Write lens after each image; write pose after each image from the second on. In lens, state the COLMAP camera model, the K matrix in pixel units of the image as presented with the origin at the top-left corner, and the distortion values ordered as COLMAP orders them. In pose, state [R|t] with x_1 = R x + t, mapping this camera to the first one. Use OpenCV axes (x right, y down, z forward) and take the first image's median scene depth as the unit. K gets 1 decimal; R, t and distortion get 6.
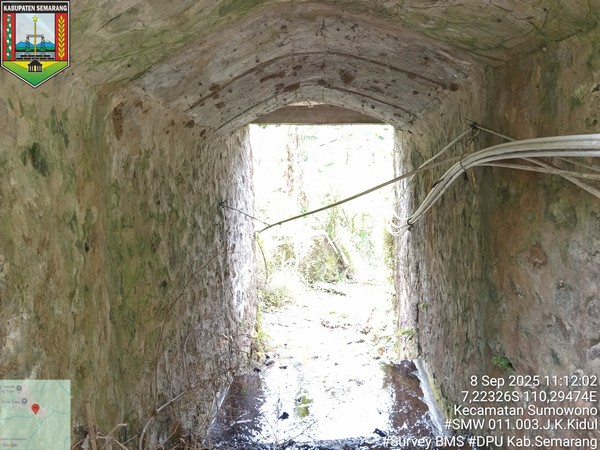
lens RADIAL K [[463.9, 0, 288.8], [0, 463.9, 222.7], [0, 0, 1]] dist [0.065495, -0.137404]
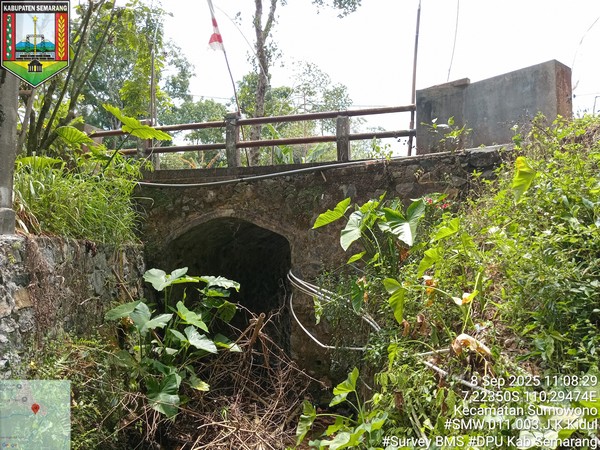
lens RADIAL K [[463.9, 0, 288.8], [0, 463.9, 222.7], [0, 0, 1]] dist [0.065495, -0.137404]
pose [[0.893851, 0.017561, -0.448020, 1.333945], [-0.089109, 0.986257, -0.139125, 0.005219], [0.439420, 0.164280, 0.883132, -1.578187]]
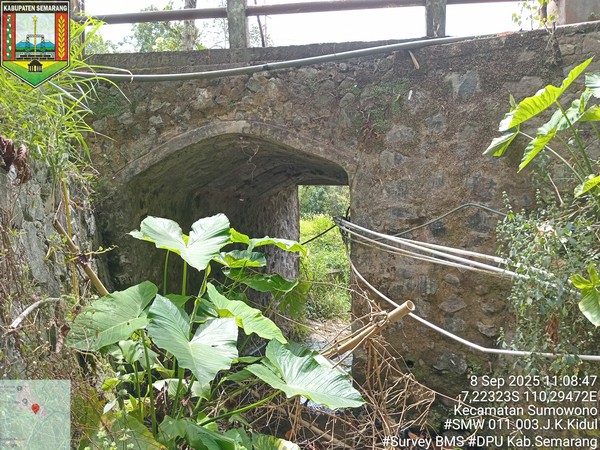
lens RADIAL K [[463.9, 0, 288.8], [0, 463.9, 222.7], [0, 0, 1]] dist [0.065495, -0.137404]
pose [[0.971944, 0.028056, -0.233532, 0.516966], [-0.045718, 0.996459, -0.070566, 0.031687], [0.230725, 0.079263, 0.969785, -0.954611]]
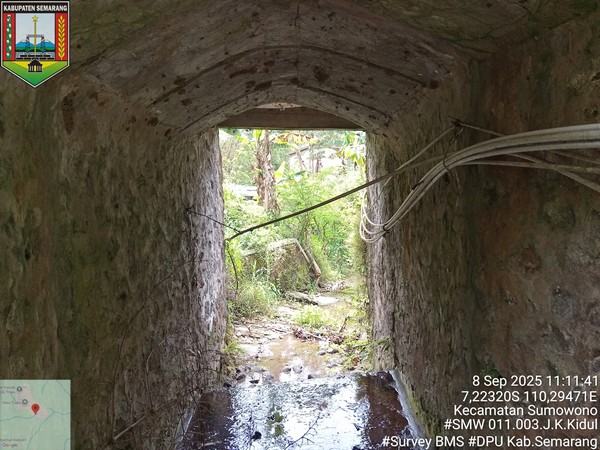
lens RADIAL K [[463.9, 0, 288.8], [0, 463.9, 222.7], [0, 0, 1]] dist [0.065495, -0.137404]
pose [[0.997919, -0.004441, 0.064332, -0.004878], [0.005756, 0.999778, -0.020273, 0.009484], [-0.064228, 0.020601, 0.997723, 0.073464]]
